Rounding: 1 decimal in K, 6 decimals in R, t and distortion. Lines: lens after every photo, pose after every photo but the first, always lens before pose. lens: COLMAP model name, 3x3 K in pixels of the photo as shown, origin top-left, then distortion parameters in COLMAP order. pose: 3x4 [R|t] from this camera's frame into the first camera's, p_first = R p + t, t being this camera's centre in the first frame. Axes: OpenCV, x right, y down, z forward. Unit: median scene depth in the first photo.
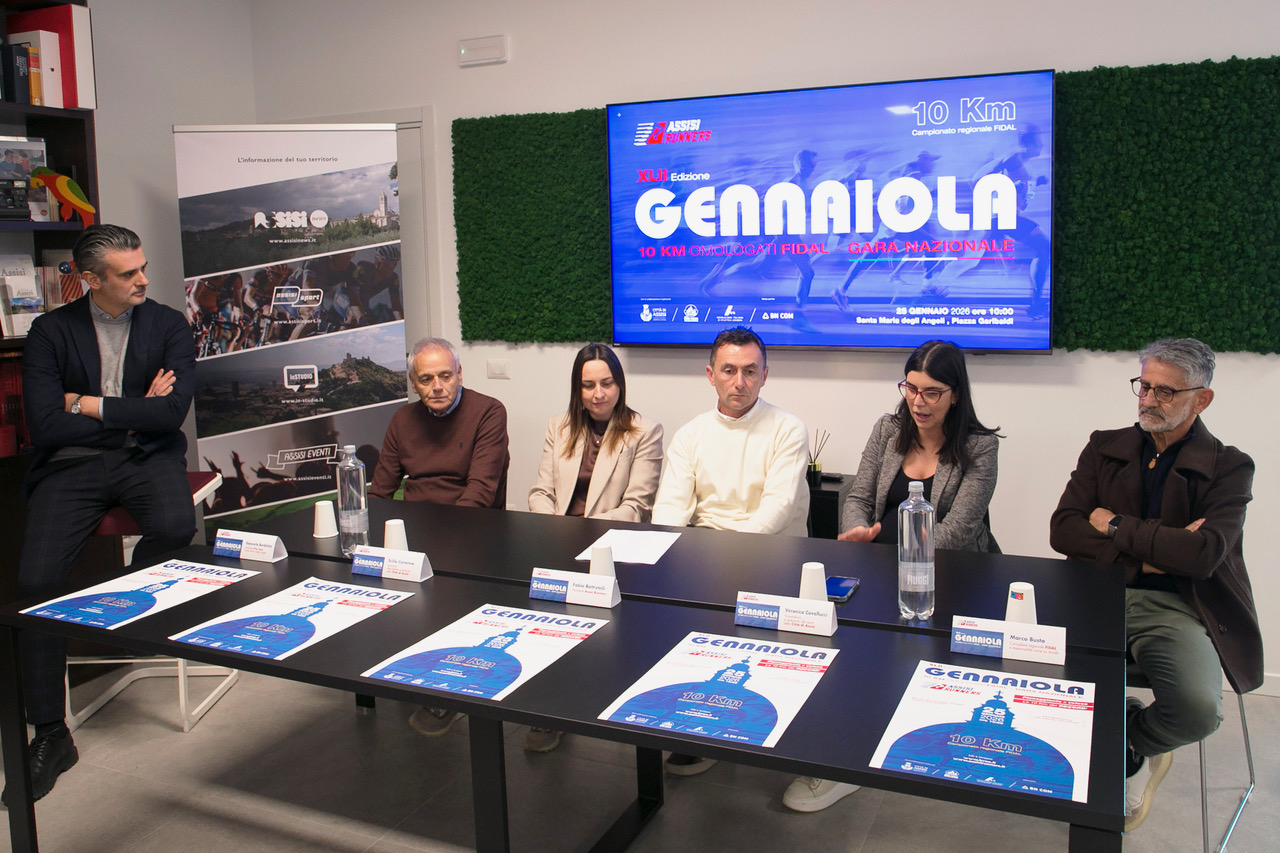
lens RADIAL K [[1092.1, 0, 689.2], [0, 1092.1, 364.7], [0, 0, 1]] dist [-0.065459, 0.018710]
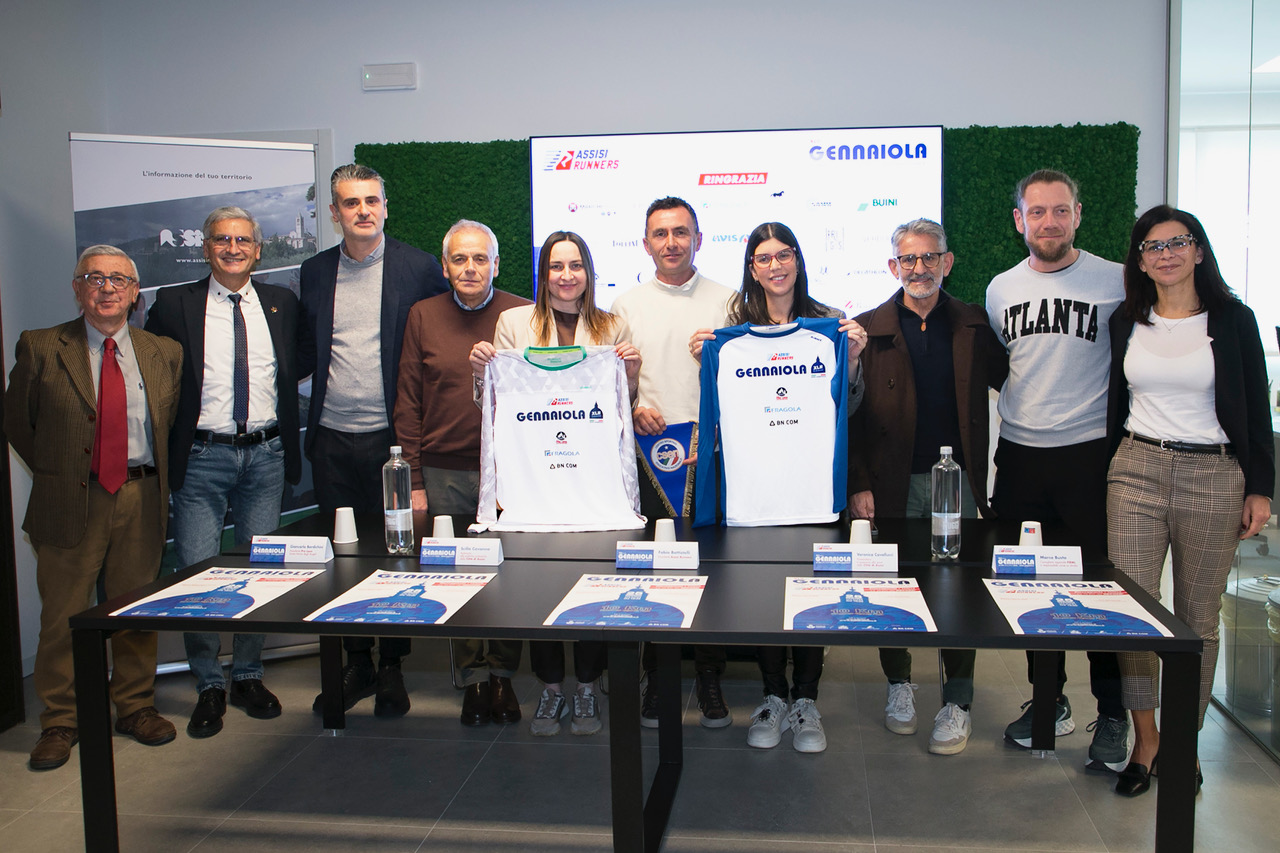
lens RADIAL K [[1137.9, 0, 721.8], [0, 1137.9, 411.8], [0, 0, 1]] dist [-0.045609, 0.003236]
pose [[0.948927, -0.020075, 0.314857, -0.248015], [0.025647, 0.999579, -0.013563, 0.044528], [-0.314452, 0.020945, 0.949042, -0.085955]]
